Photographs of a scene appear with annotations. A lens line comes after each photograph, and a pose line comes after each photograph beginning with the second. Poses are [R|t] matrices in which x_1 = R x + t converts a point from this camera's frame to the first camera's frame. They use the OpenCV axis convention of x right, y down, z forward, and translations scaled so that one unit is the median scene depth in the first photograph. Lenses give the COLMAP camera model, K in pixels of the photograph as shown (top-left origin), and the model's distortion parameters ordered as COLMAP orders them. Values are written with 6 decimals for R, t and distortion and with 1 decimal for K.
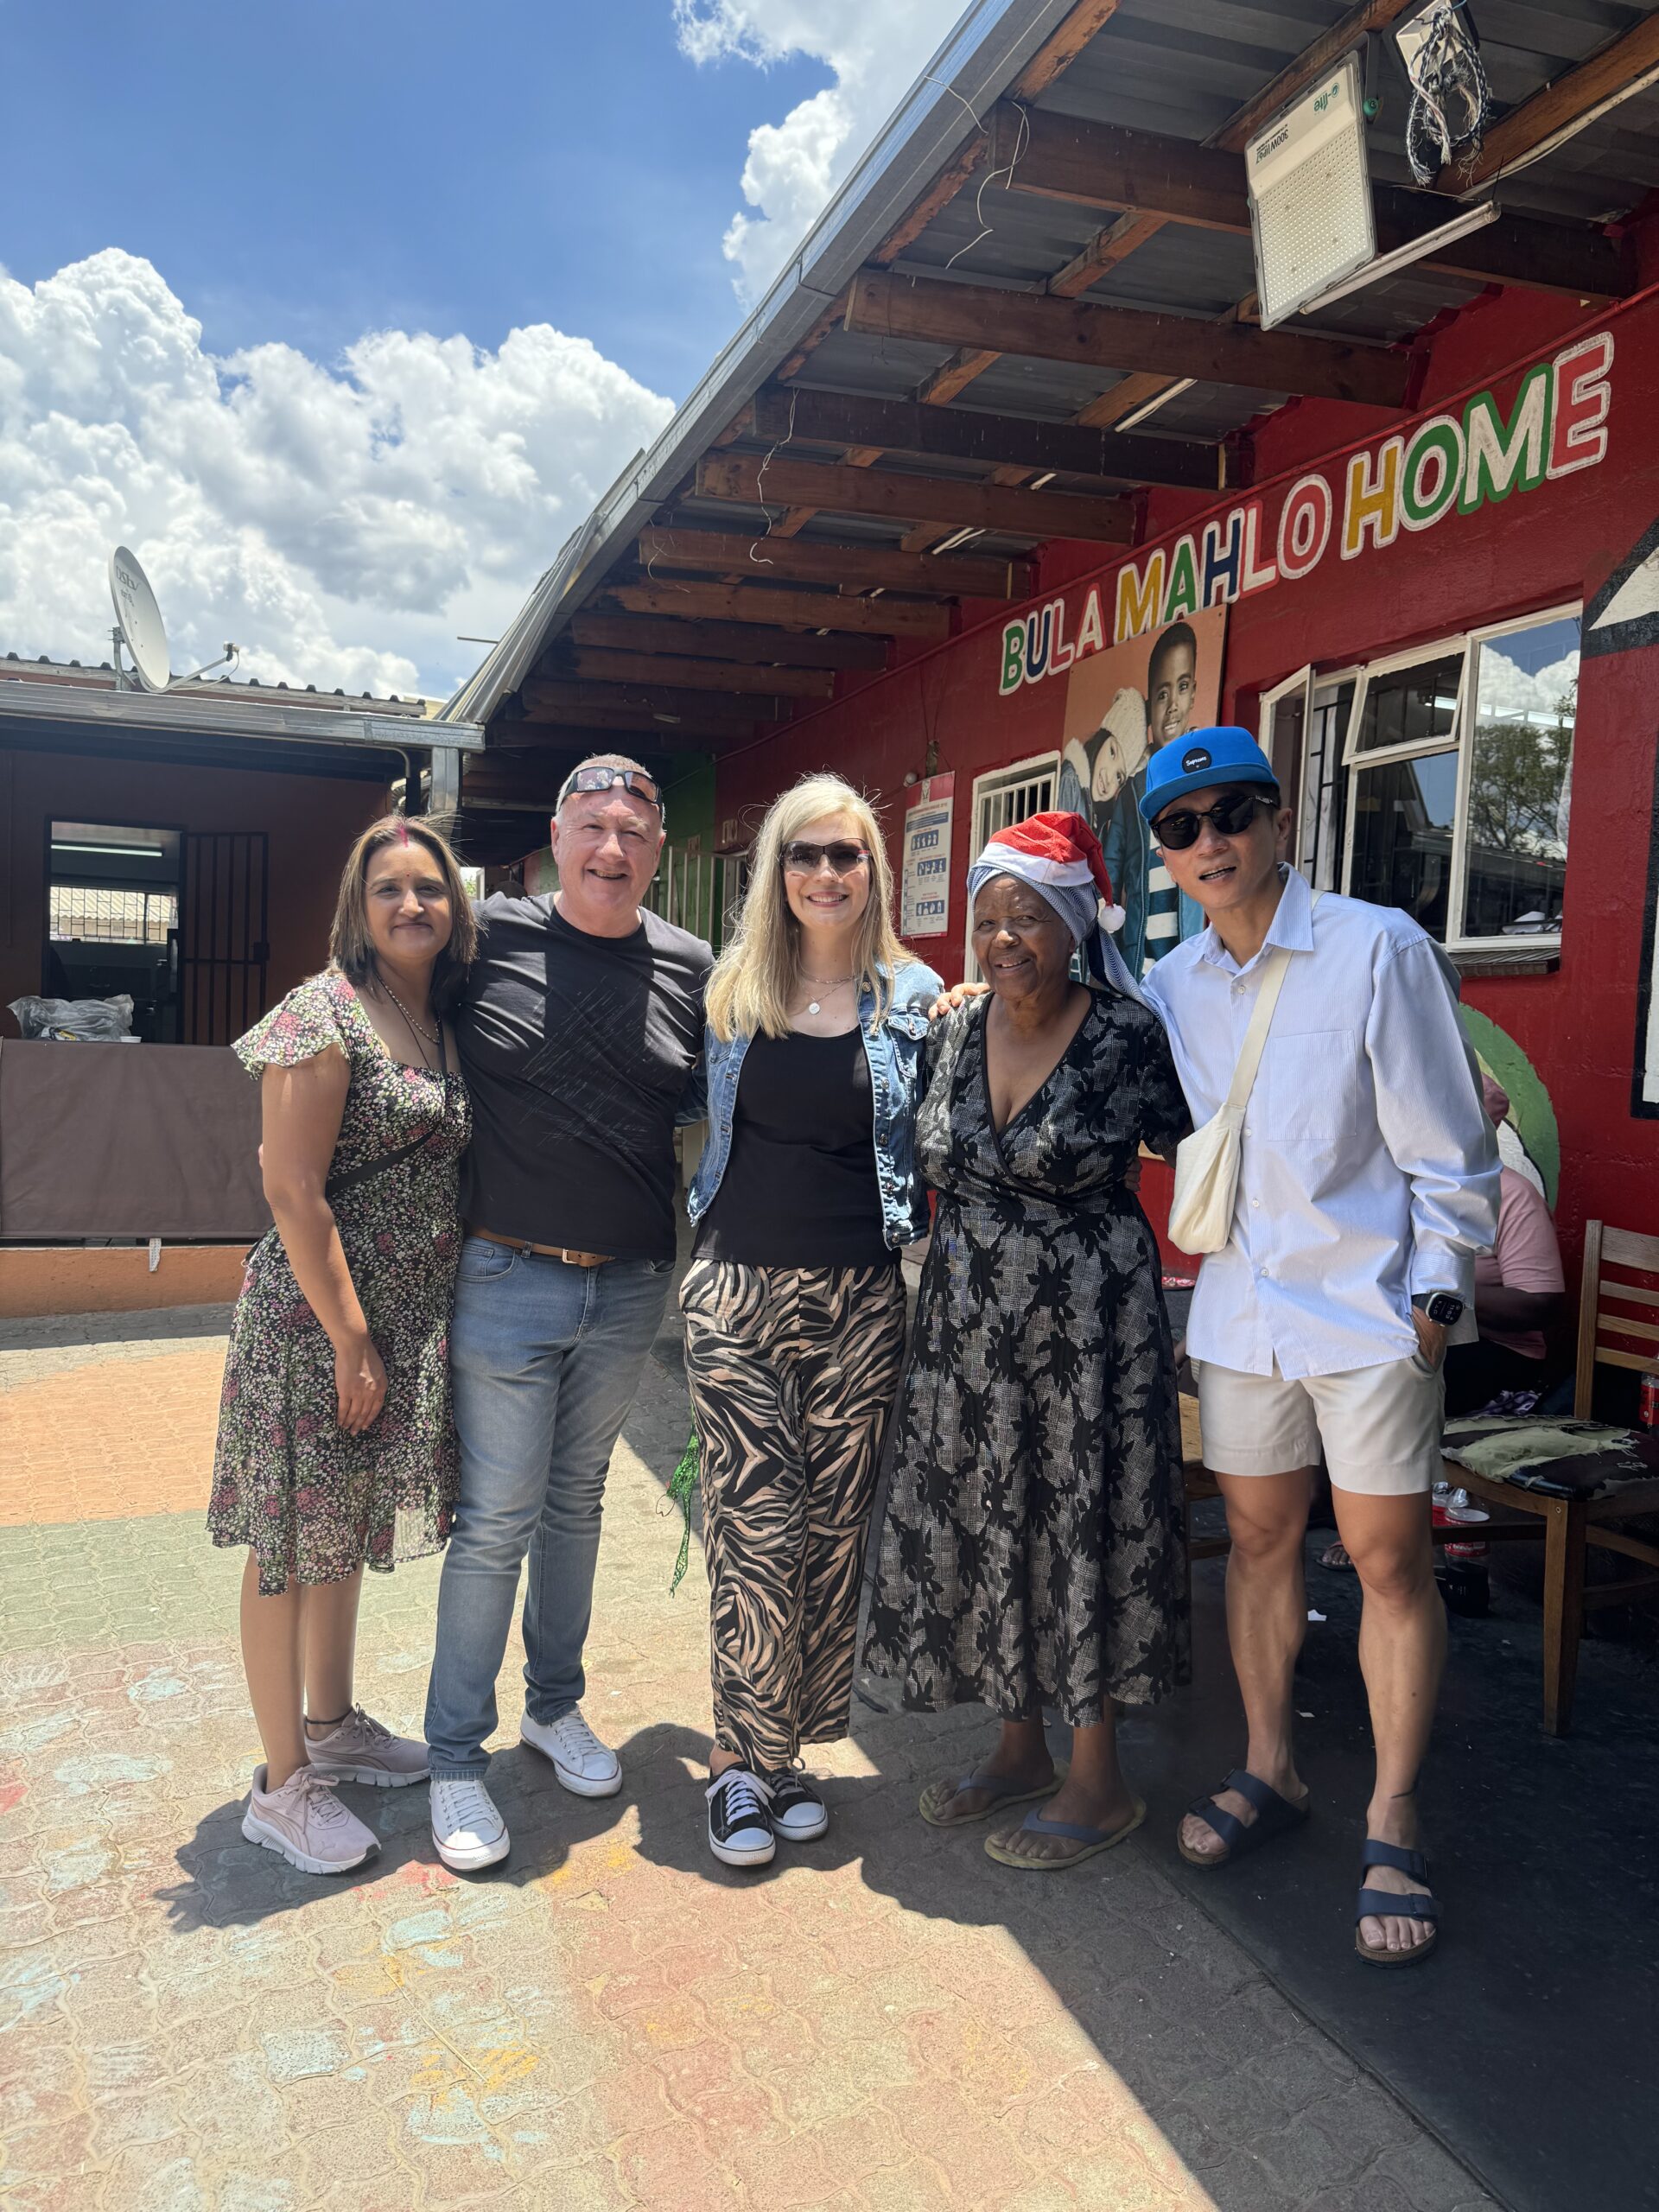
lens RADIAL K [[1639.5, 0, 845.5], [0, 1639.5, 1108.7], [0, 0, 1]] dist [0.055018, -0.065137]
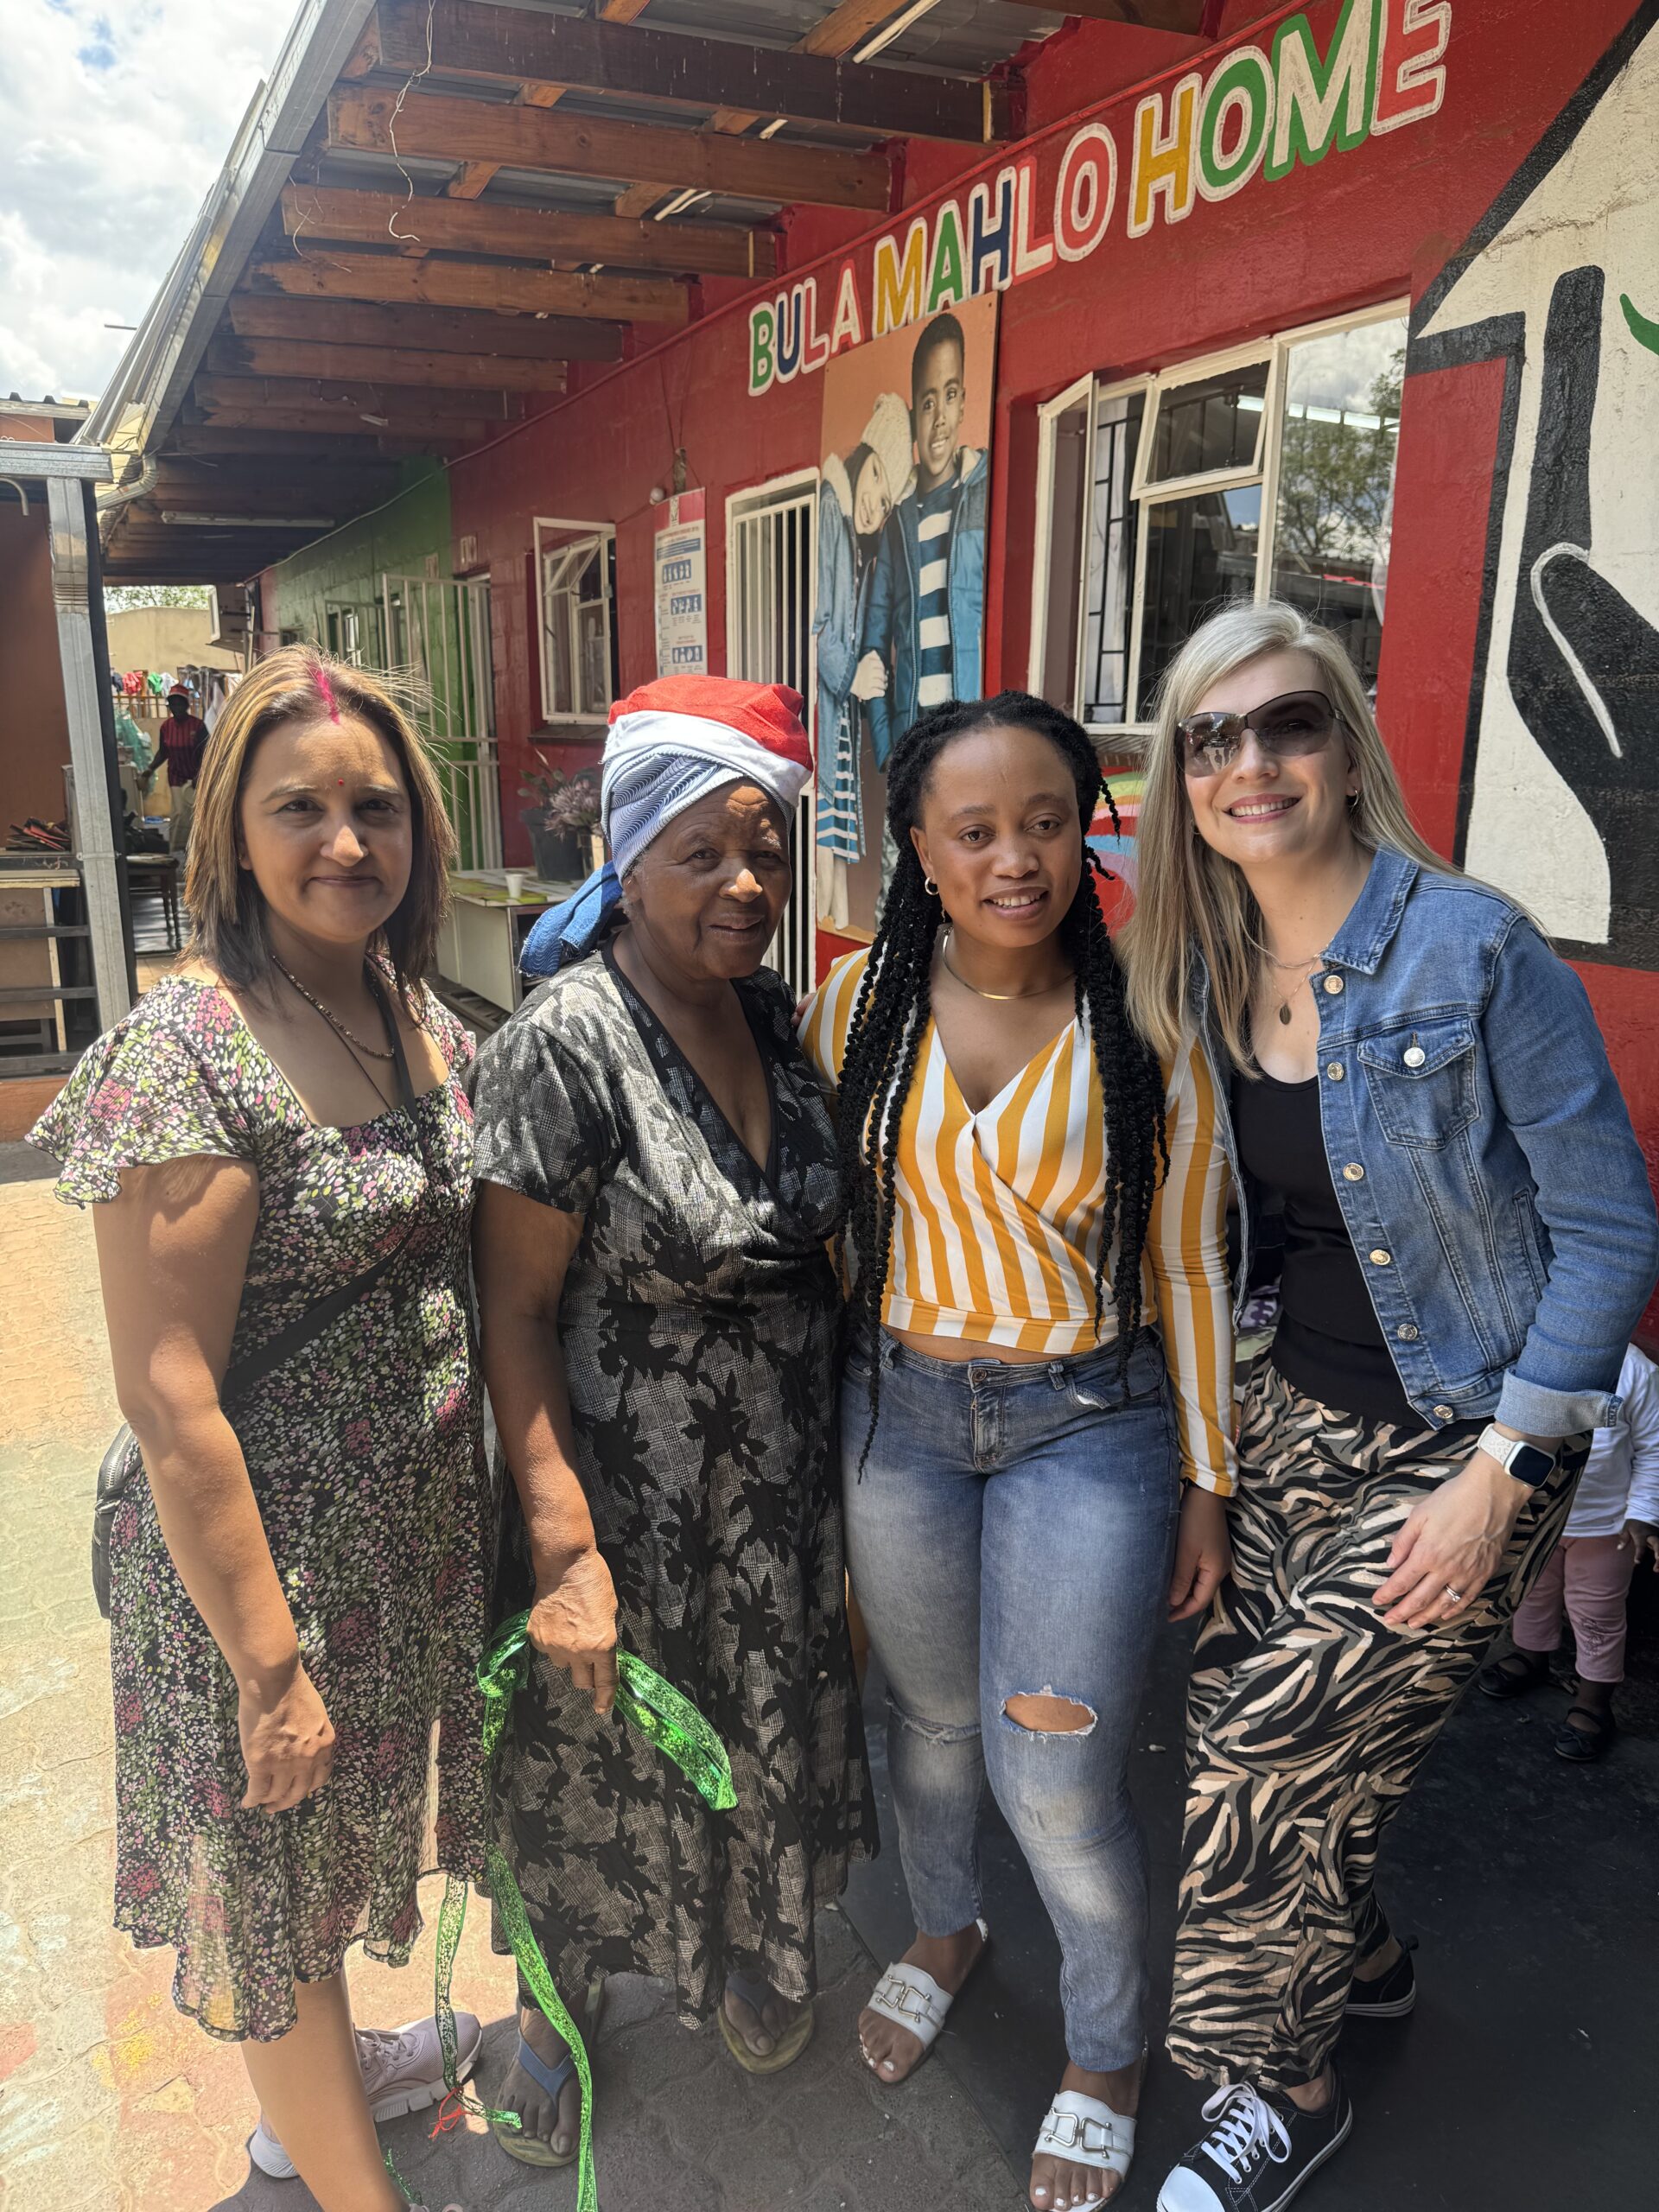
lens RADIAL K [[1643.5, 0, 836.8], [0, 1643.5, 1109.9], [0, 0, 1]] dist [0.012487, -0.001518]
pose [[0.994187, -0.052242, 0.094141, 0.054313], [0.034477, 0.982824, 0.181297, -0.057667], [-0.101995, -0.176997, 0.978912, 0.131325]]
